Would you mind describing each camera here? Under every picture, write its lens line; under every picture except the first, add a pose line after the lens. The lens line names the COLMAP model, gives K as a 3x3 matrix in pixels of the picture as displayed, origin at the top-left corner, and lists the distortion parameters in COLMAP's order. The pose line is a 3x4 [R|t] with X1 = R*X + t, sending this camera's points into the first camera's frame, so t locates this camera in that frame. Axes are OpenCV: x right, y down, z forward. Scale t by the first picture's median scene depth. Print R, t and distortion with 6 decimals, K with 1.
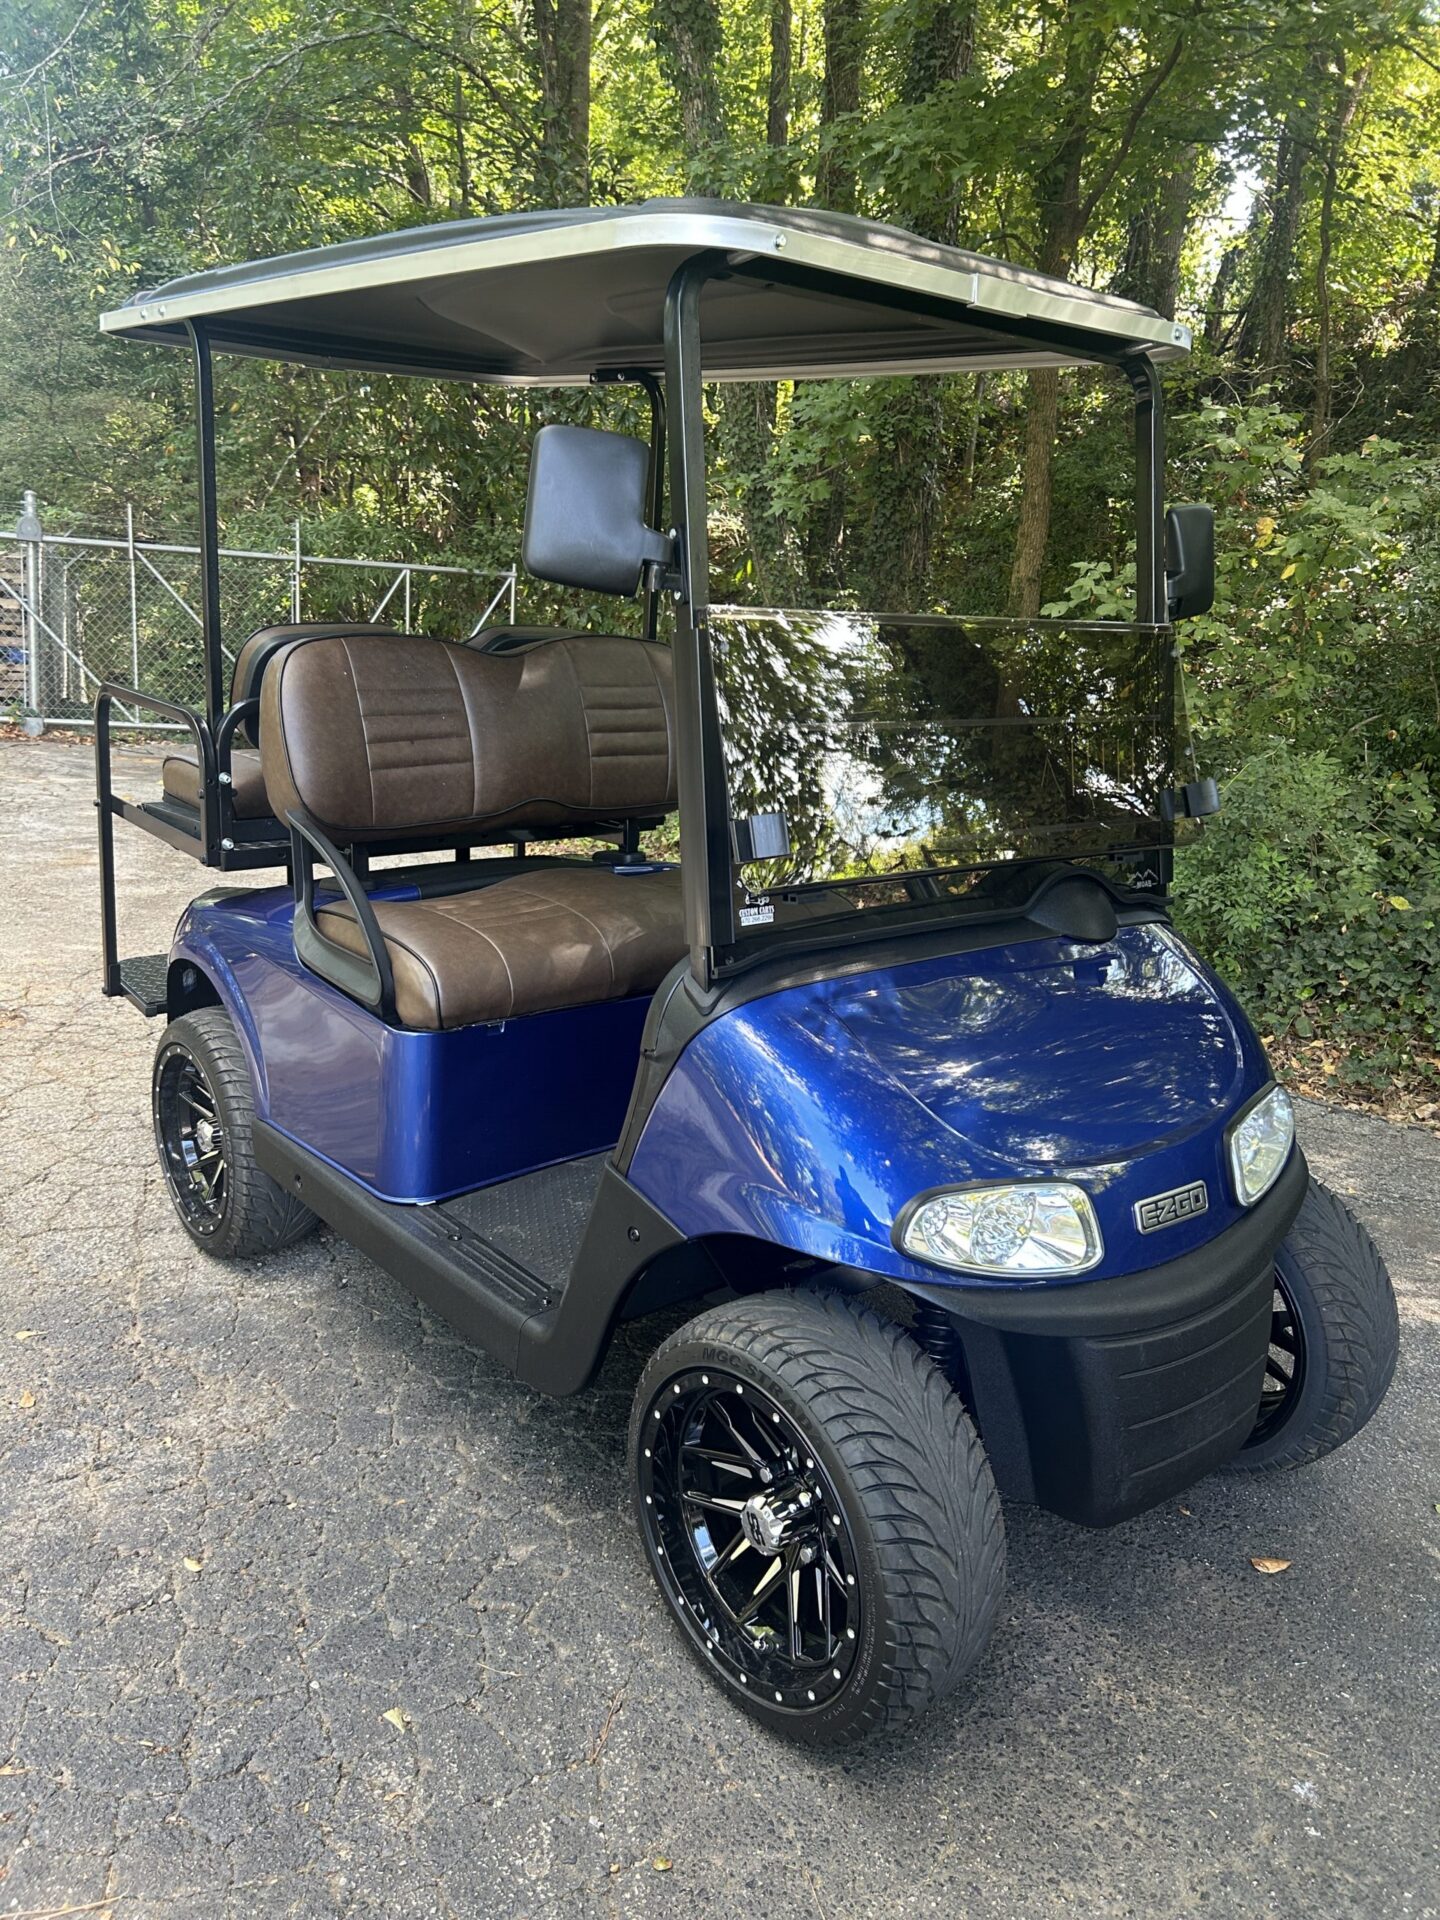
lens RADIAL K [[1446.6, 0, 711.9], [0, 1446.6, 967.7], [0, 0, 1]] dist [0.057308, -0.064097]
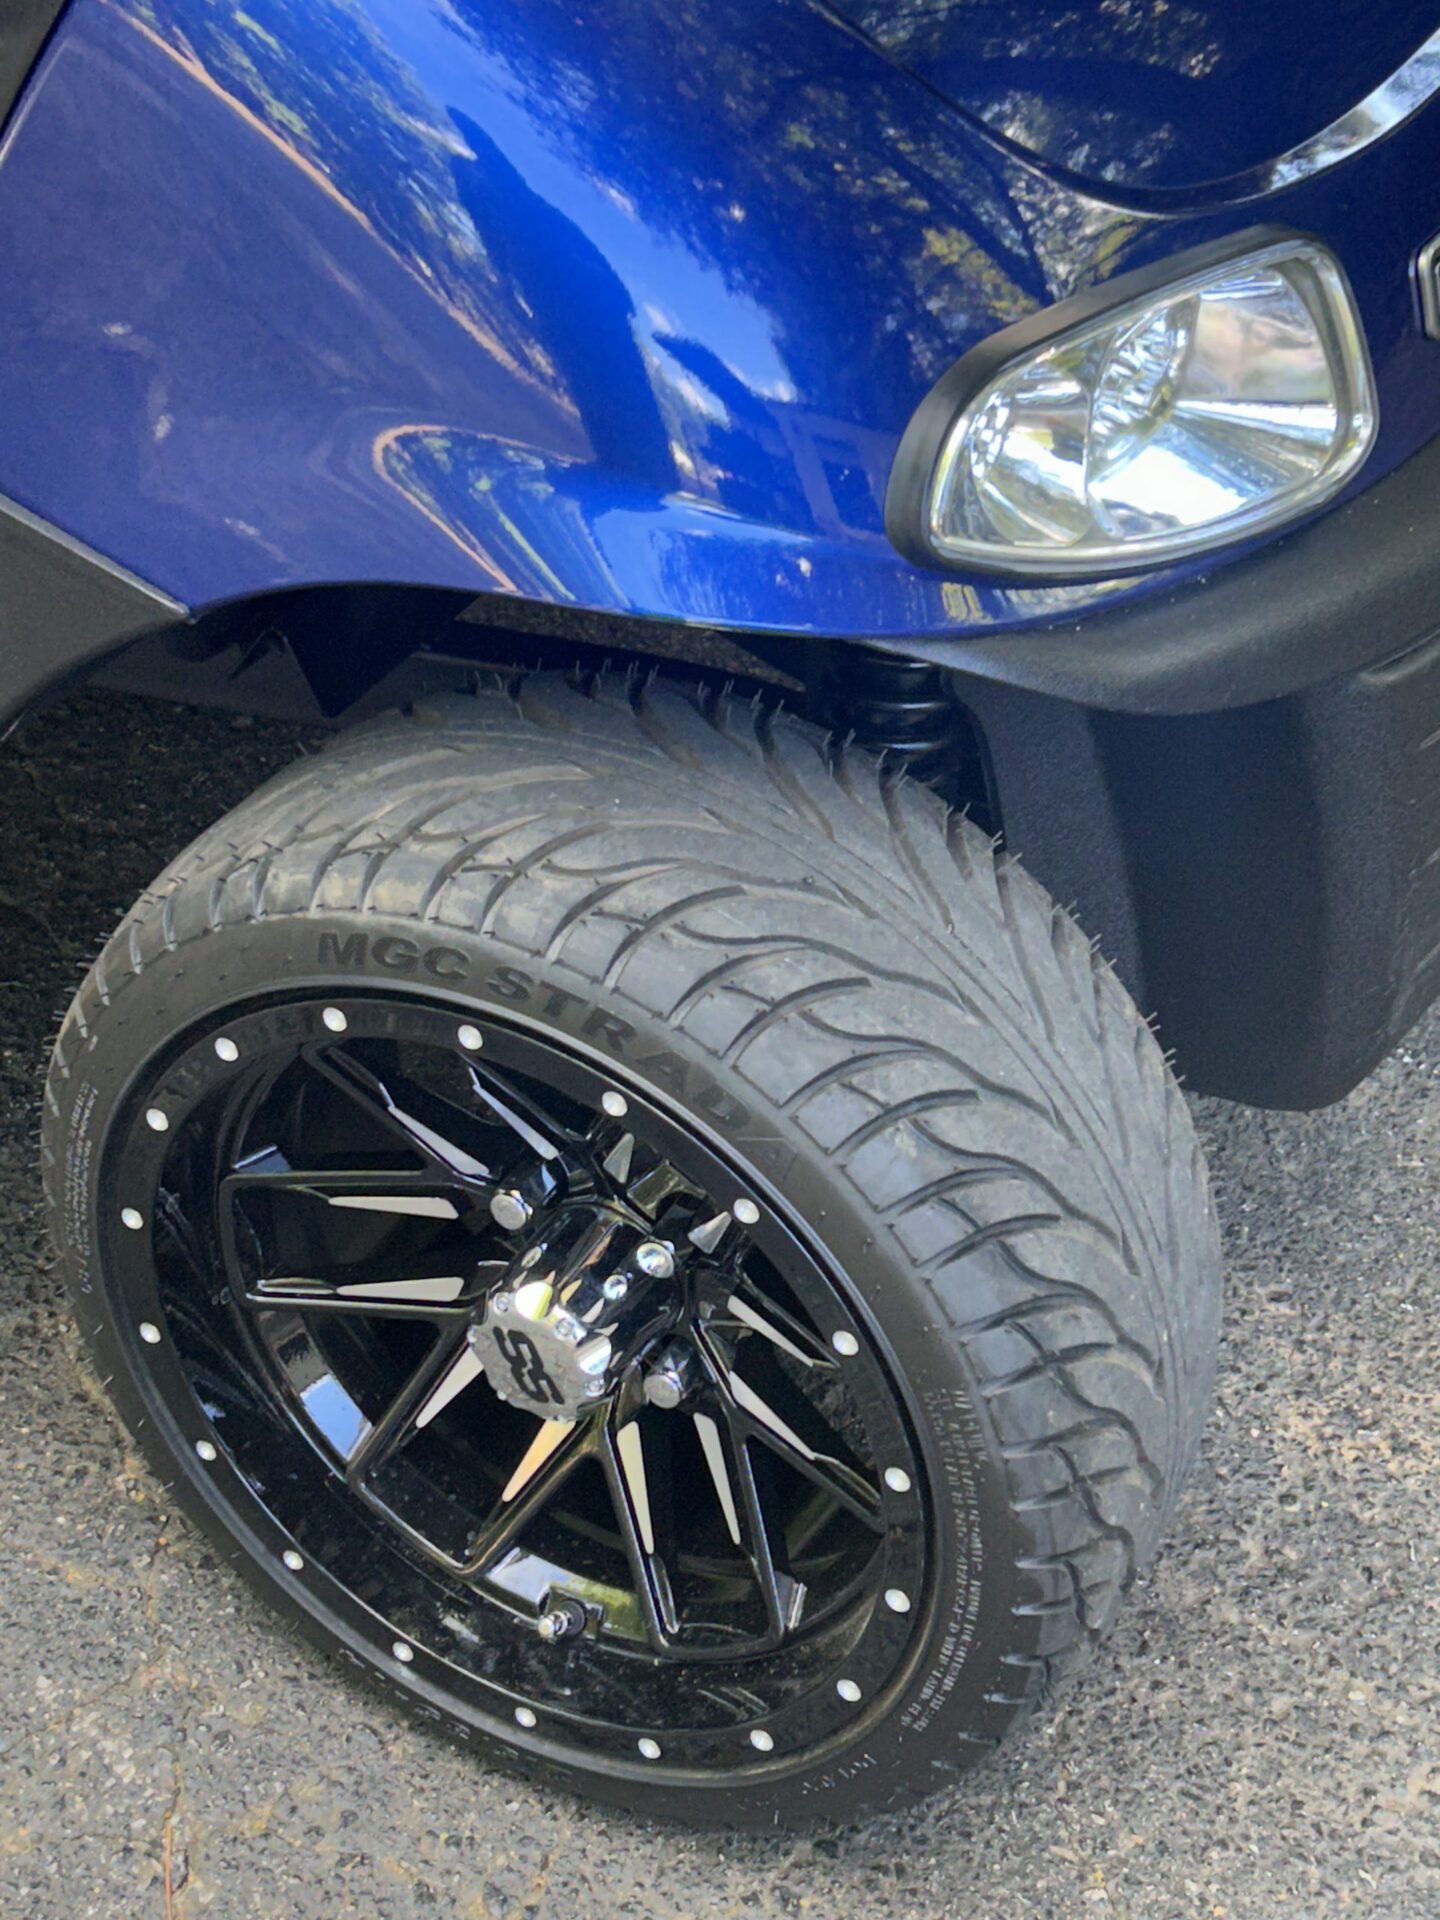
lens RADIAL K [[3374.7, 0, 720.5], [0, 3374.7, 925.9], [0, 0, 1]] dist [0.174600, -0.017632]
pose [[0.930365, -0.218977, 0.294056, -0.139825], [0.087901, 0.911876, 0.400944, -0.033750], [-0.355940, -0.347177, 0.867626, 0.304188]]
